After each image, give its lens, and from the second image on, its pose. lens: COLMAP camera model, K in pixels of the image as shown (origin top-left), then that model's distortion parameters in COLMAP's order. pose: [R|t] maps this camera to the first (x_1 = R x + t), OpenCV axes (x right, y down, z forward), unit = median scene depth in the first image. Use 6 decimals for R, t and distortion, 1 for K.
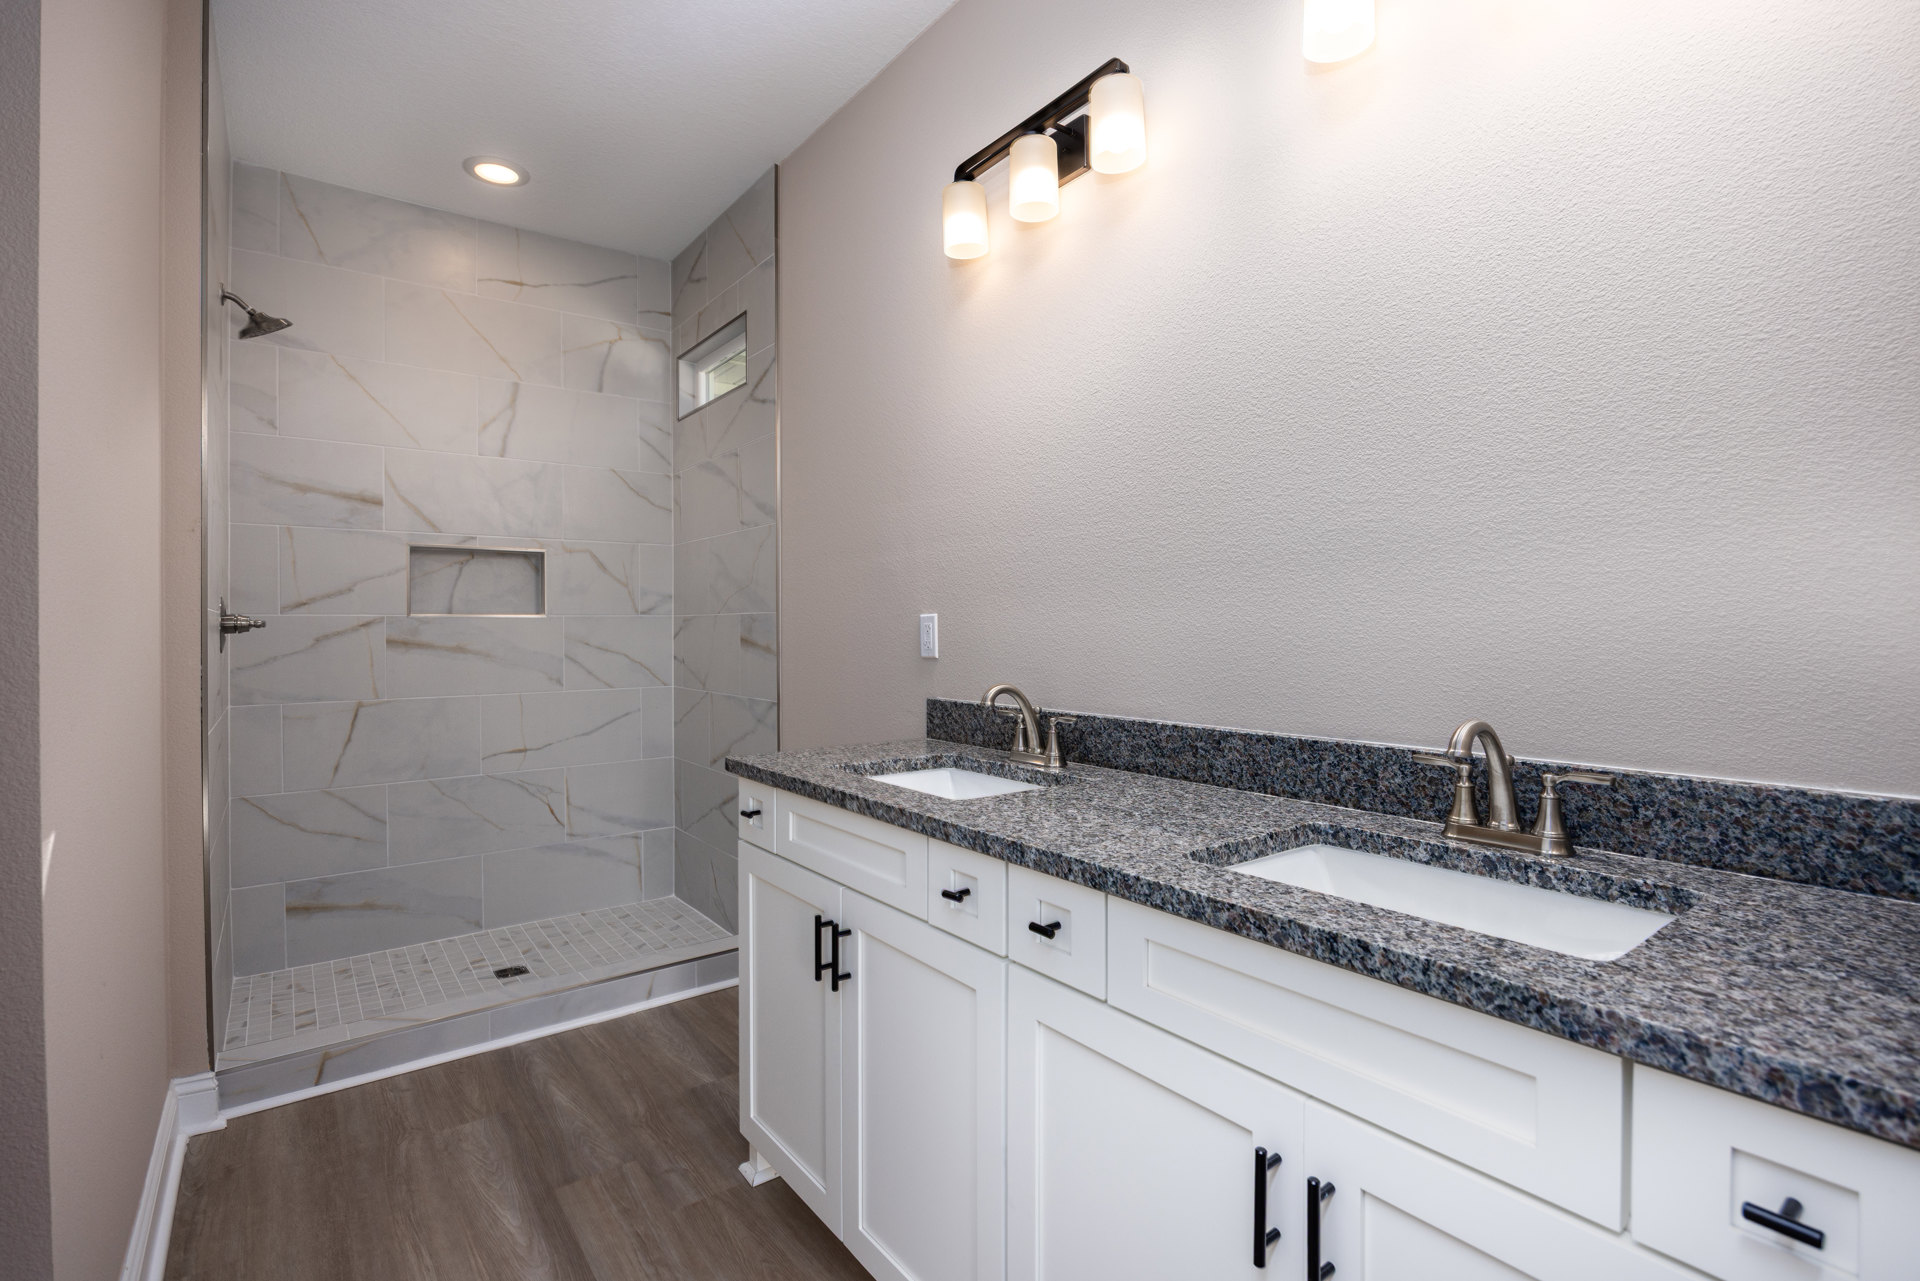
lens RADIAL K [[903.4, 0, 959.1], [0, 903.4, 633.1], [0, 0, 1]] dist [-0.005018, -0.002665]
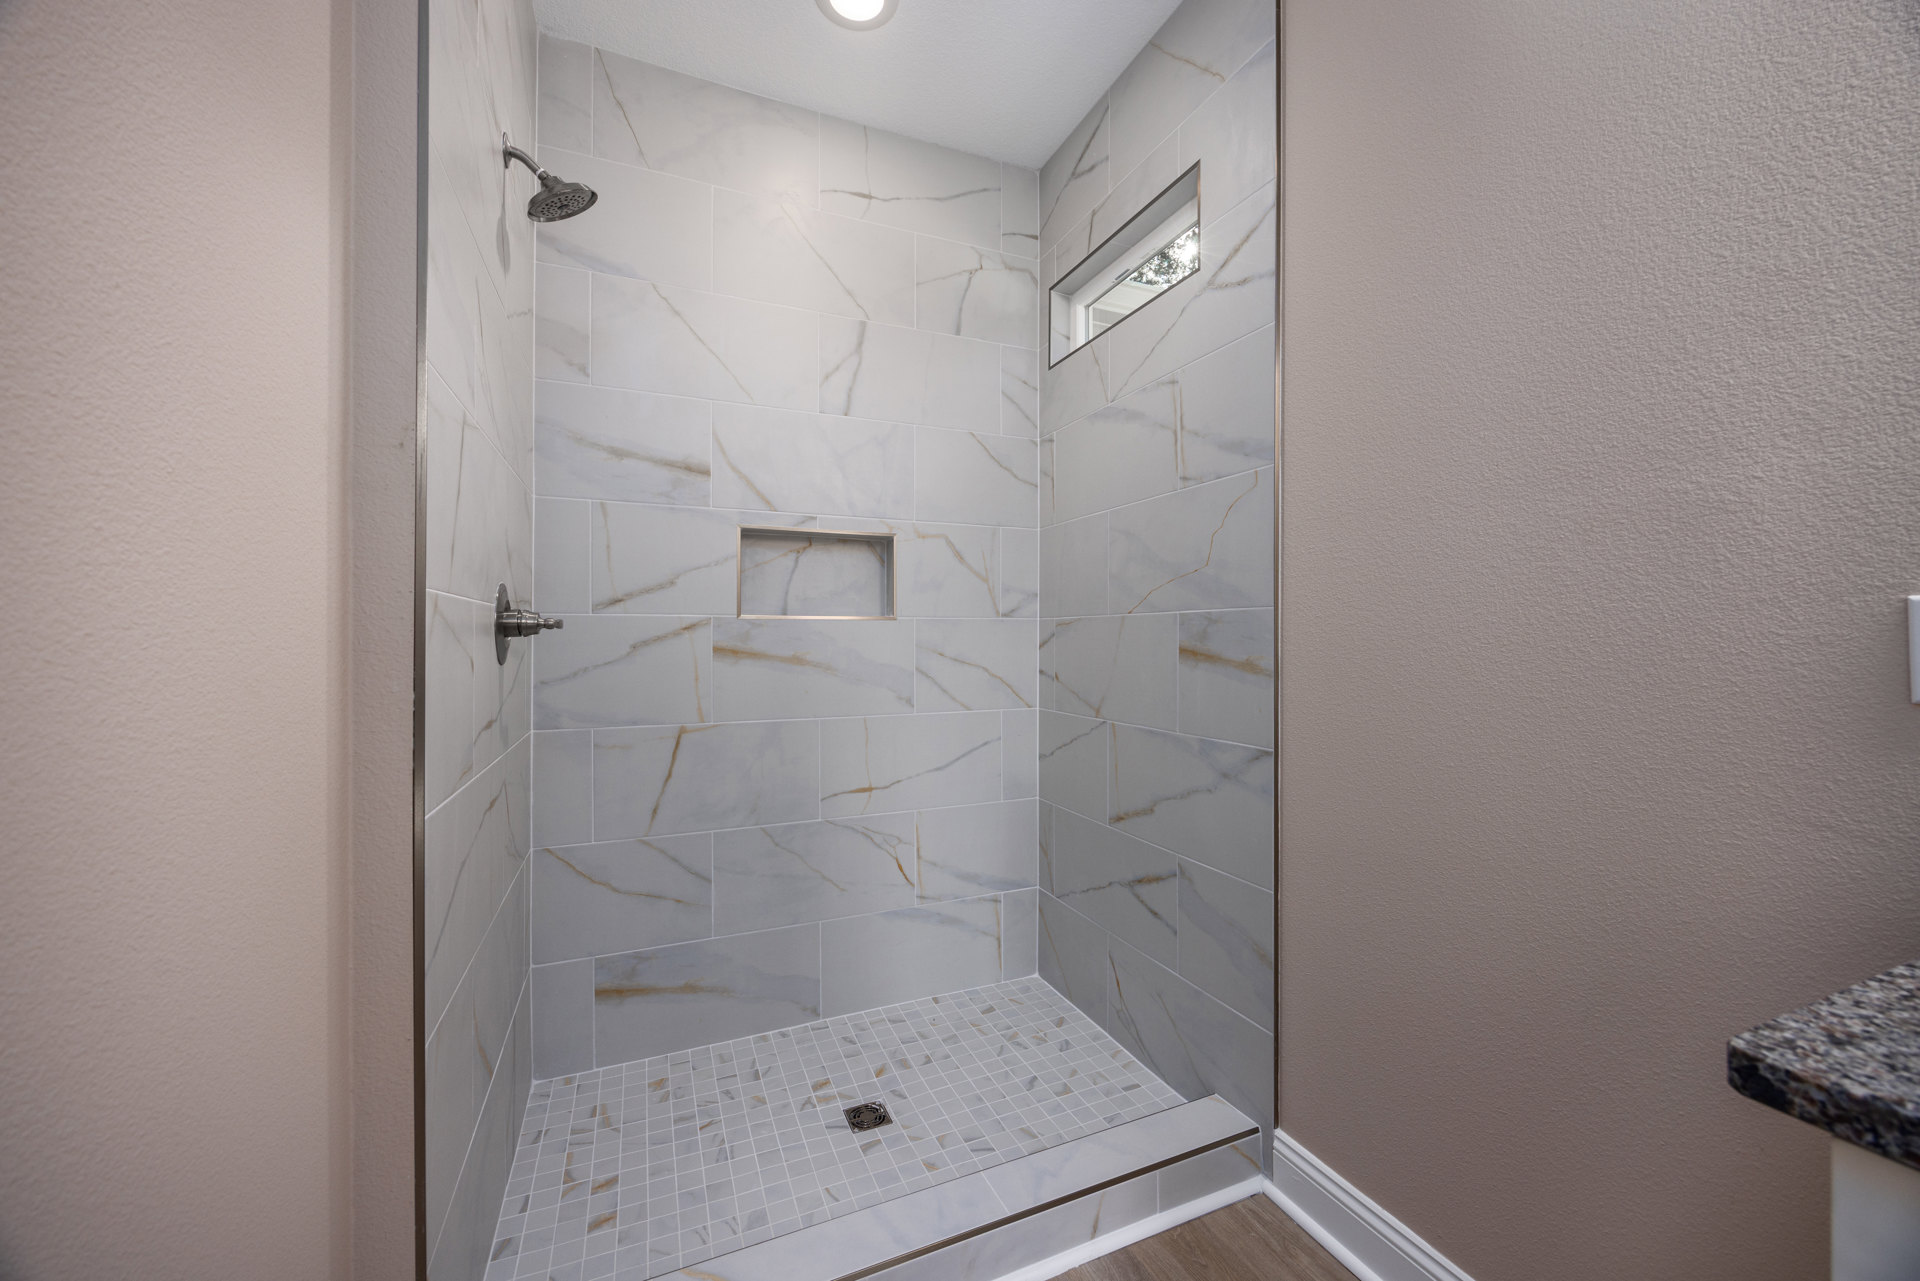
lens RADIAL K [[748.4, 0, 966.0], [0, 748.4, 640.4], [0, 0, 1]] dist [-0.002083, -0.000348]
pose [[0.972321, 0.005001, -0.233596, -0.264824], [-0.005996, 0.999976, -0.003552, 0.002514], [0.233573, 0.004854, 0.972327, 0.410925]]
